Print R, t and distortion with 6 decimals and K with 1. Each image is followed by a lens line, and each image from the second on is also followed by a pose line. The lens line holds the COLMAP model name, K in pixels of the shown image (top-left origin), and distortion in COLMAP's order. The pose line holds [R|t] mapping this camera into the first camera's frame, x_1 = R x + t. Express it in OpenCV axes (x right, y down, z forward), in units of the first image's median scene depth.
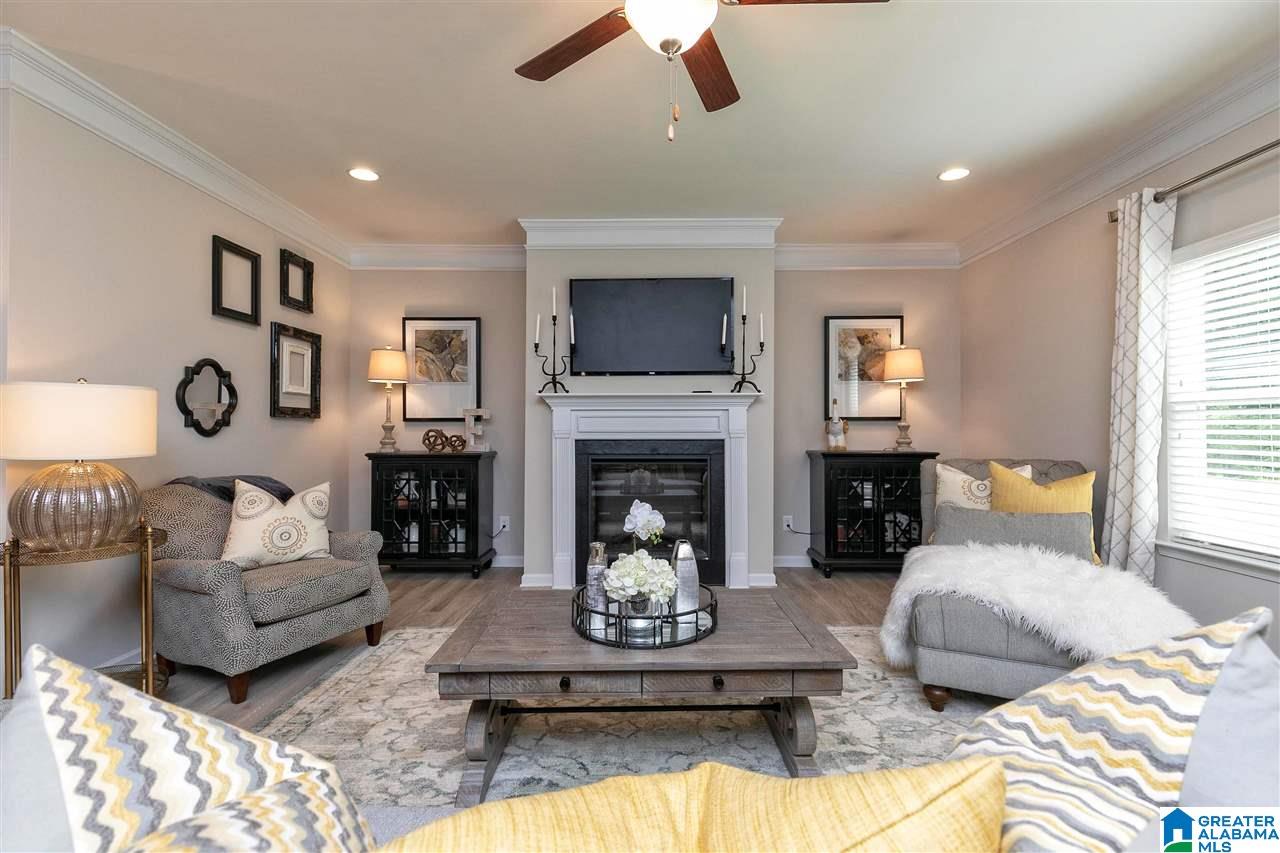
lens RADIAL K [[574.8, 0, 642.4], [0, 574.8, 424.9], [0, 0, 1]] dist [0.000873, -0.000242]
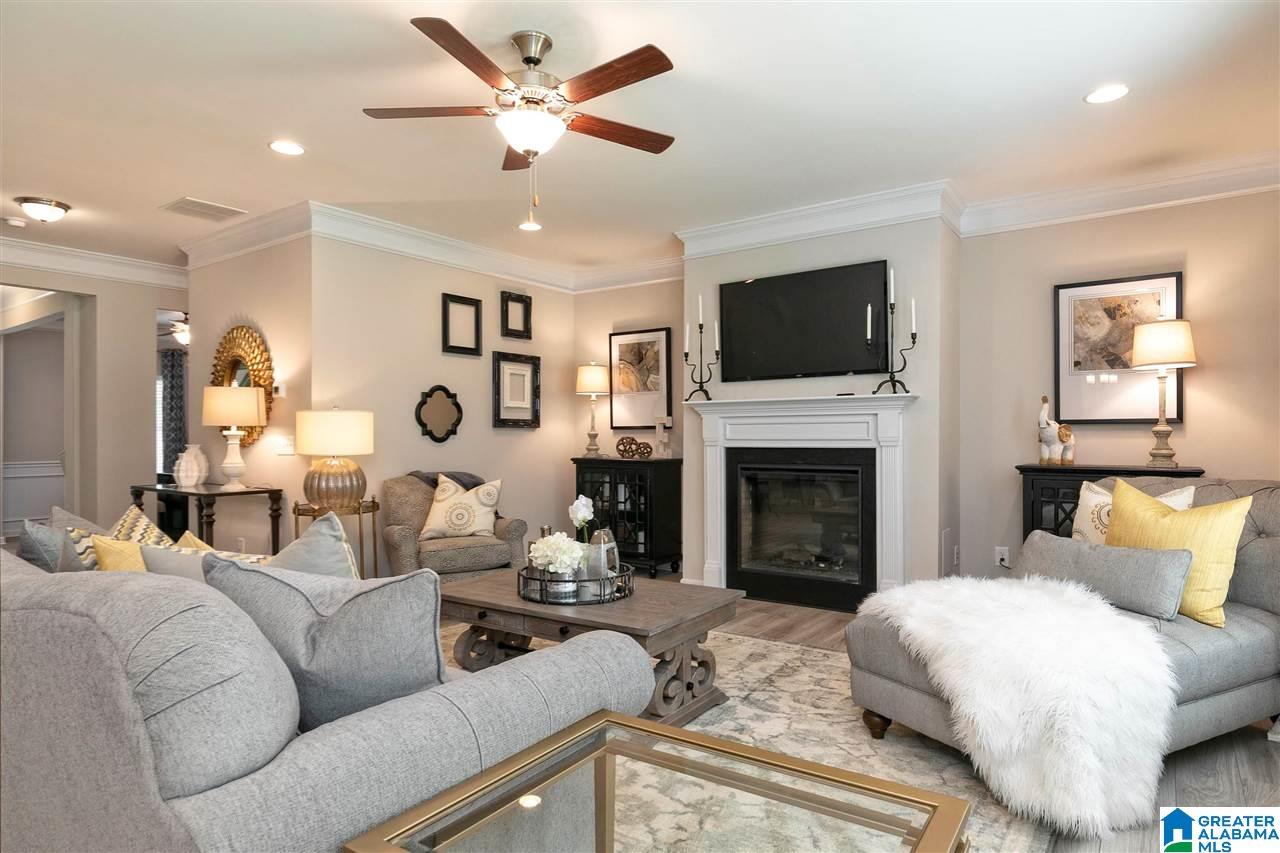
lens RADIAL K [[716.1, 0, 639.3], [0, 716.1, 439.2], [0, 0, 1]] dist [0.000701, -0.000541]
pose [[0.819157, 0.001325, -0.573568, 0.473231], [0.005948, 0.999924, 0.010805, -0.002326], [0.573538, -0.012262, 0.819087, -0.091402]]
